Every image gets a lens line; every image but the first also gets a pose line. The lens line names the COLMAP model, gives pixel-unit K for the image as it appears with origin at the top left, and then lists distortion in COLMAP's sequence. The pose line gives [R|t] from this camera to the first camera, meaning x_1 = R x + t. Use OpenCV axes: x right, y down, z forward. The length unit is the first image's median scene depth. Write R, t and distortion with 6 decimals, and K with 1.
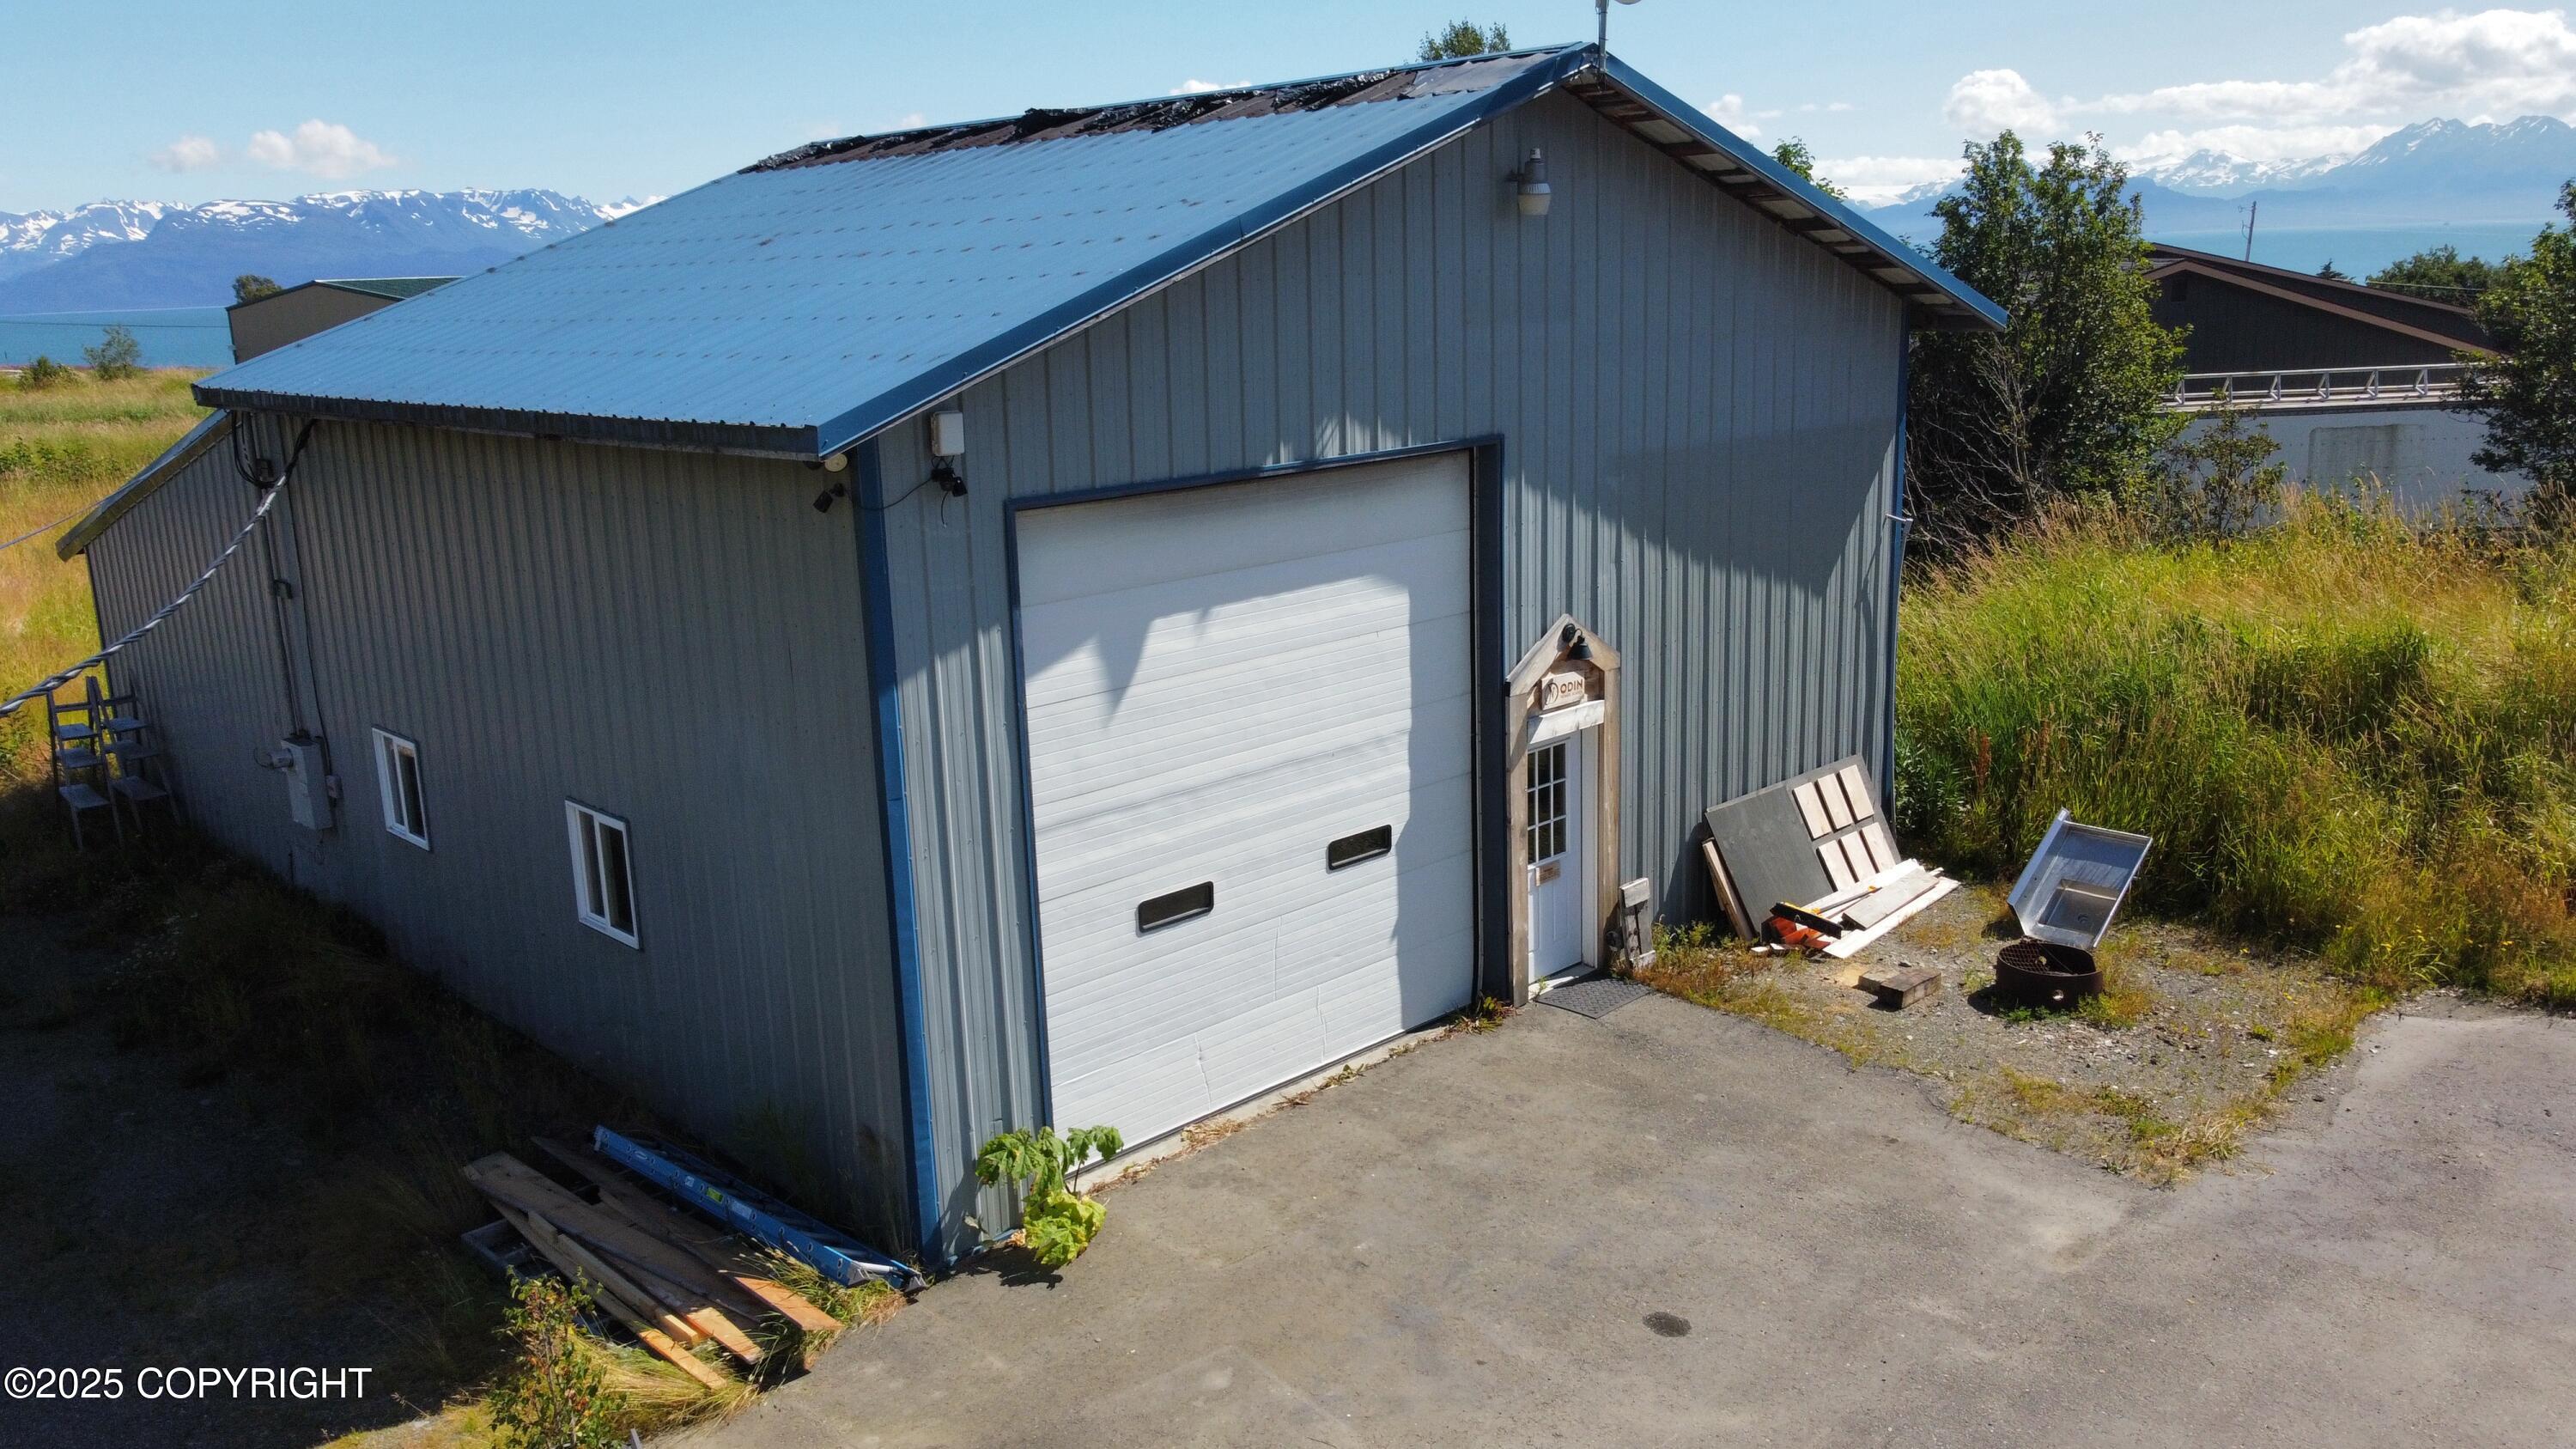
lens RADIAL K [[1959.6, 0, 1271.6], [0, 1959.6, 719.4], [0, 0, 1]] dist [0.004598, -0.001396]
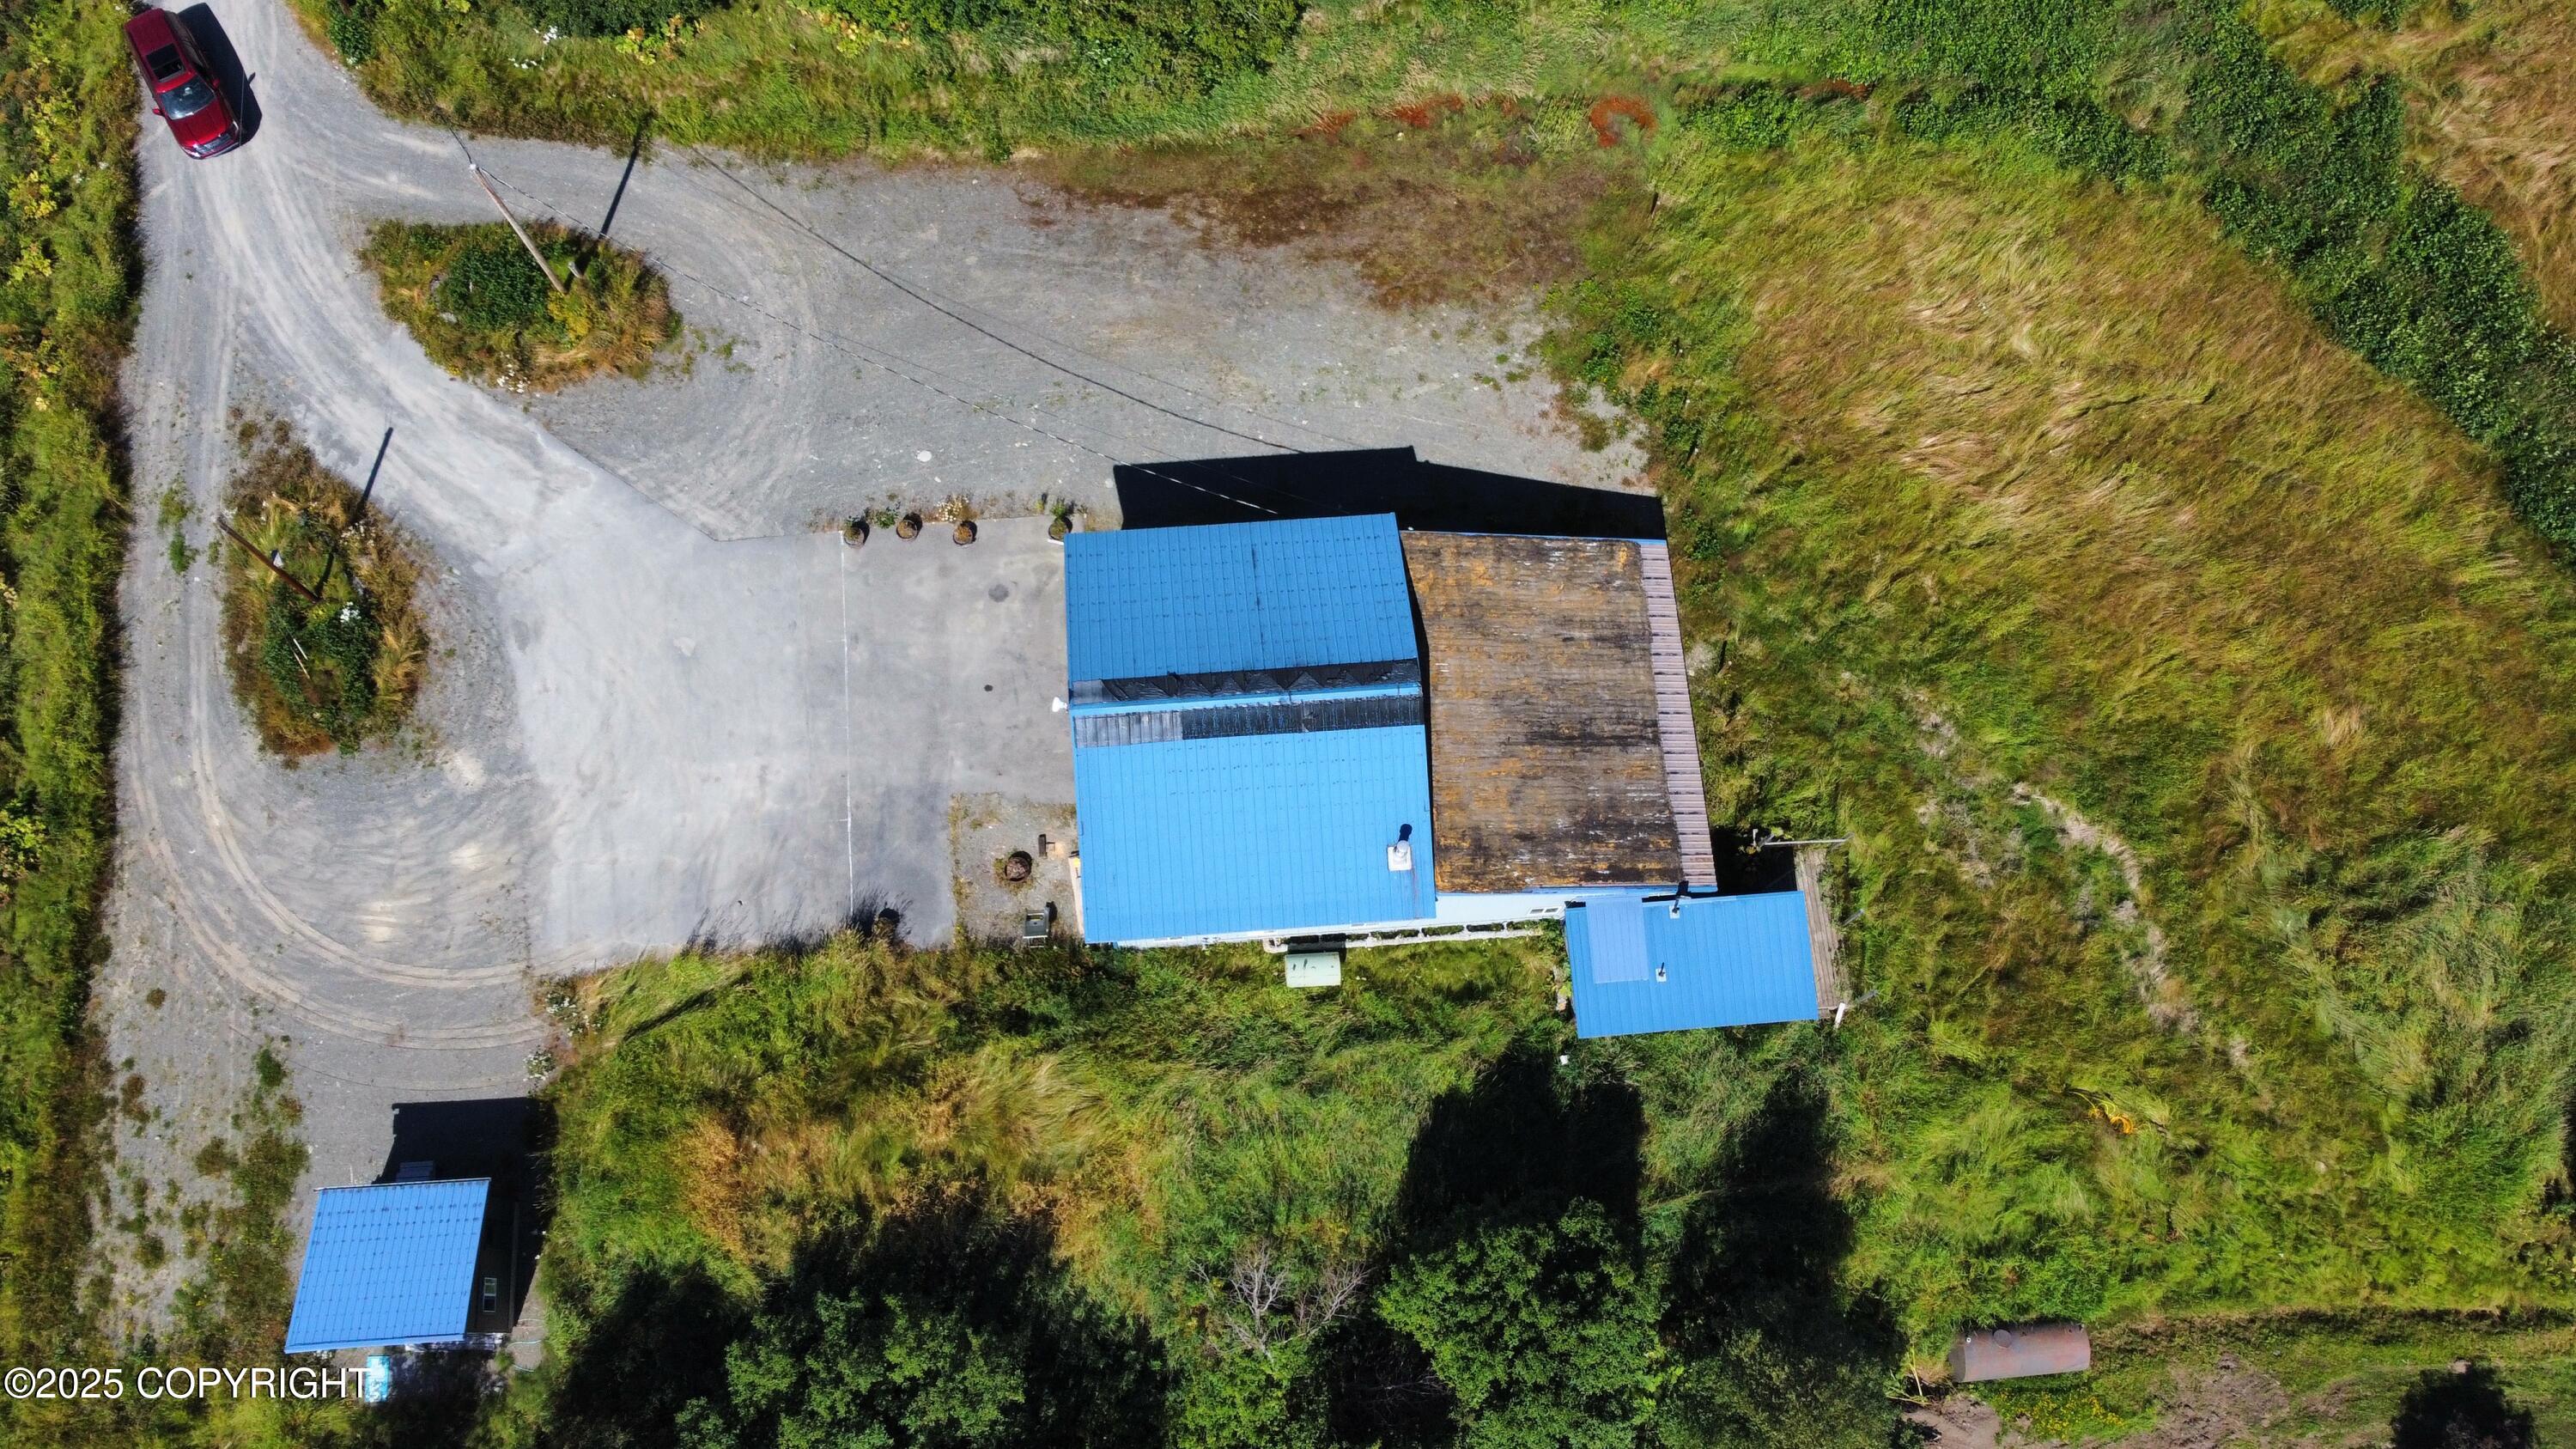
lens RADIAL K [[1959.6, 0, 1271.6], [0, 1959.6, 719.4], [0, 0, 1]] dist [0.004598, -0.001396]
pose [[-0.636227, 0.741704, -0.212345, 0.728808], [-0.177973, 0.126714, 0.975843, -4.135876], [0.750694, 0.658649, 0.051384, 1.042206]]
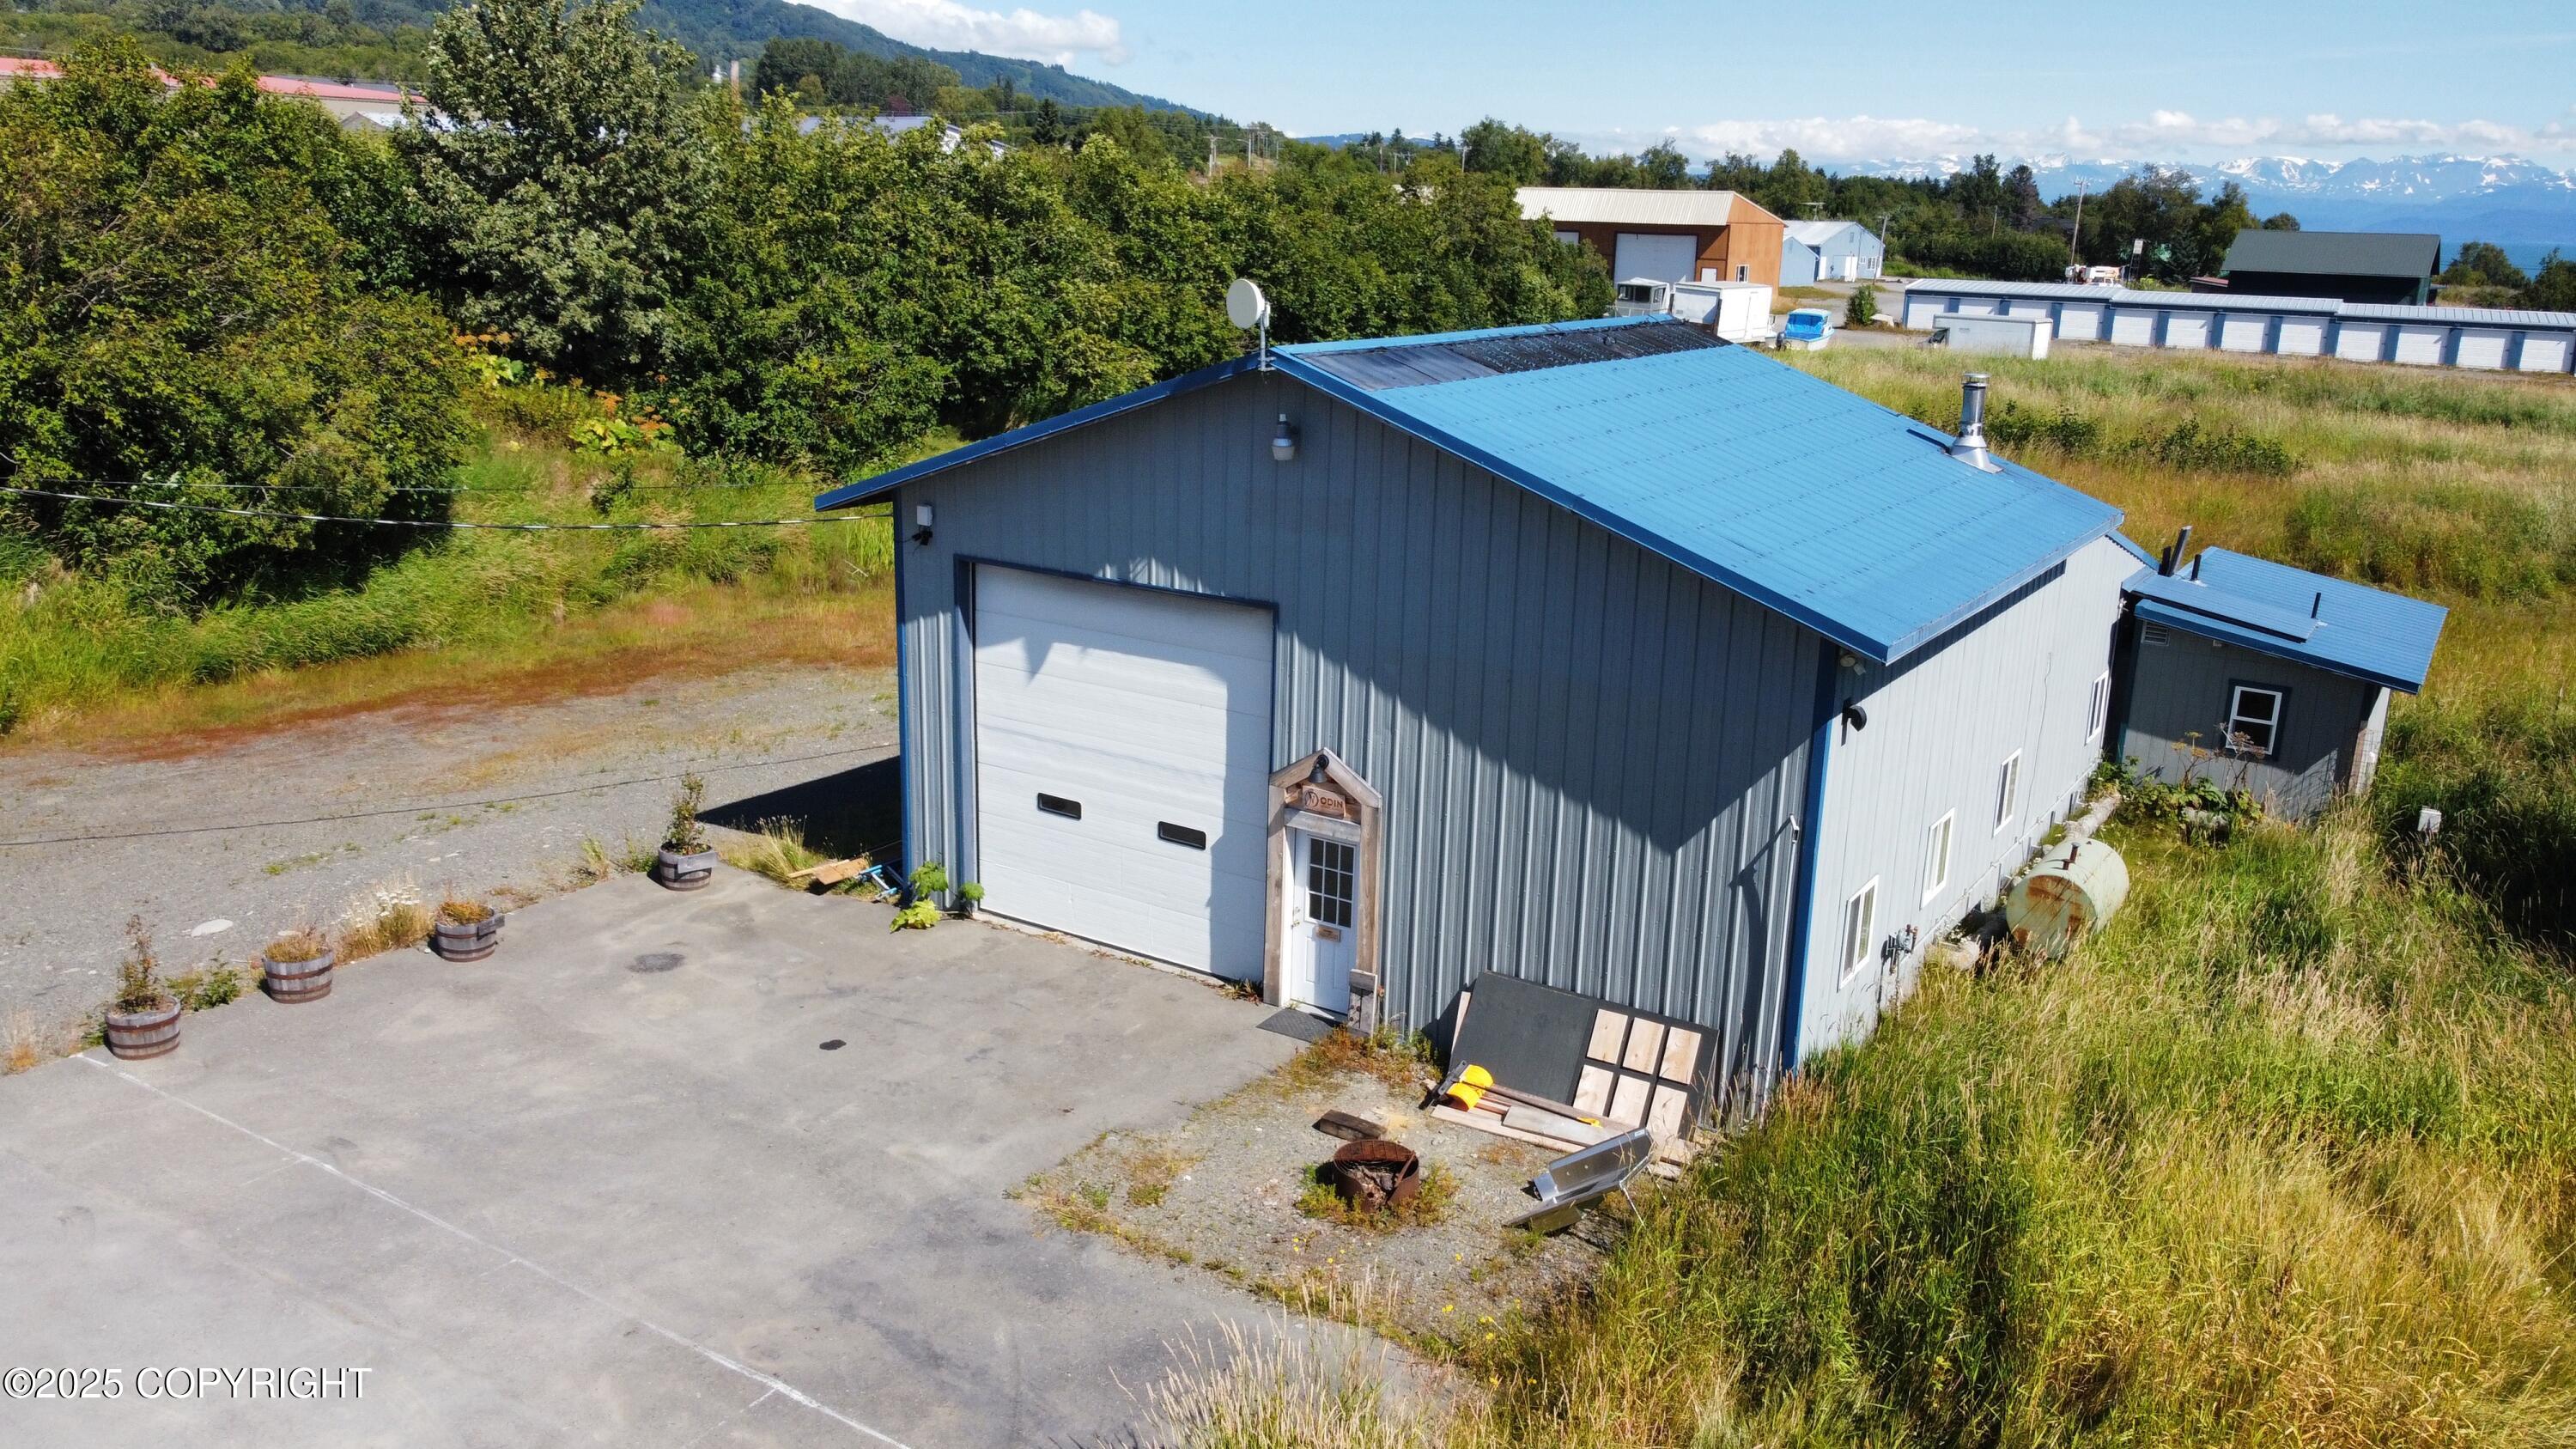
lens RADIAL K [[1962.6, 0, 1274.3], [0, 1962.6, 721.0], [0, 0, 1]] dist [0.004807, -0.011619]
pose [[0.220562, 0.289282, -0.931487, 1.462654], [-0.253239, 0.939240, 0.231727, -0.392938], [0.941925, 0.184779, 0.280419, 0.607910]]
